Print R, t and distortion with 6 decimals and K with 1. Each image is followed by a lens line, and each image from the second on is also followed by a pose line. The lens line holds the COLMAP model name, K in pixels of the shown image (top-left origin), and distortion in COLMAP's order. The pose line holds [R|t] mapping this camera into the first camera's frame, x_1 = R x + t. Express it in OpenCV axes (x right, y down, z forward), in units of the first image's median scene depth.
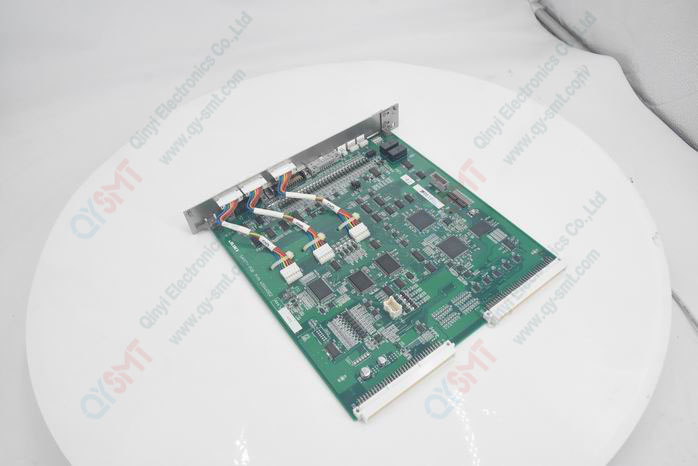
lens RADIAL K [[500.1, 0, 337.6], [0, 500.1, 233.0], [0, 0, 1]] dist [-0.136294, 0.000166]
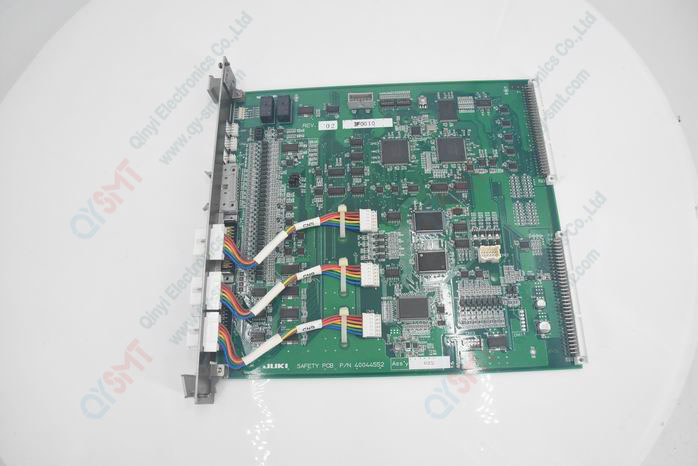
lens RADIAL K [[500.1, 0, 337.6], [0, 500.1, 233.0], [0, 0, 1]] dist [-0.136294, 0.000166]
pose [[0.567228, -0.757736, 0.322627, -0.247927], [0.634572, 0.651833, 0.415249, -0.341149], [-0.524948, -0.030811, 0.850577, 0.372945]]
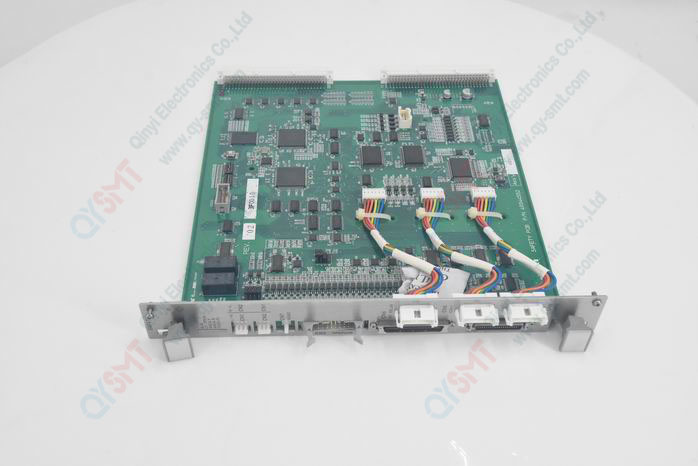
lens RADIAL K [[764.5, 0, 349.0], [0, 764.5, 233.0], [0, 0, 1]] dist [0.001592, -0.003212]
pose [[-0.834671, -0.344420, 0.429767, -0.430152], [0.451530, 0.018866, 0.892057, -1.023984], [-0.315350, 0.938626, 0.139769, 0.915325]]
